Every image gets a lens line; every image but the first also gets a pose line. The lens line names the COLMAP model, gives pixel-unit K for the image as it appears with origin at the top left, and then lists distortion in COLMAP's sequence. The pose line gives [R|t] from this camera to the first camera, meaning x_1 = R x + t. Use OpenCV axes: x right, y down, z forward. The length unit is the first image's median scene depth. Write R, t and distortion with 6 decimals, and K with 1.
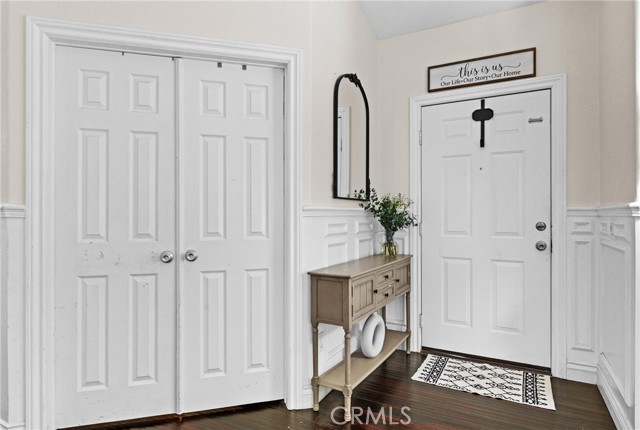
lens RADIAL K [[368.4, 0, 319.7], [0, 368.4, 214.9], [0, 0, 1]] dist [0.003634, -0.003006]
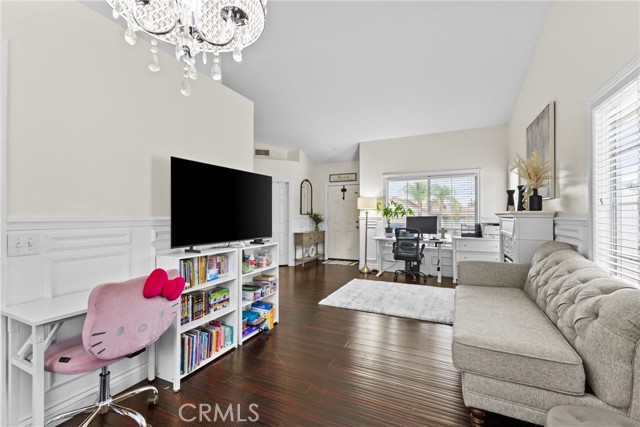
lens RADIAL K [[278.8, 0, 319.2], [0, 278.8, 214.7], [0, 0, 1]] dist [0.005061, -0.000978]
pose [[0.998455, 0.001144, 0.055562, 0.063646], [-0.000533, 0.999939, -0.011005, -0.008599], [-0.055571, 0.010959, 0.998395, -1.694683]]
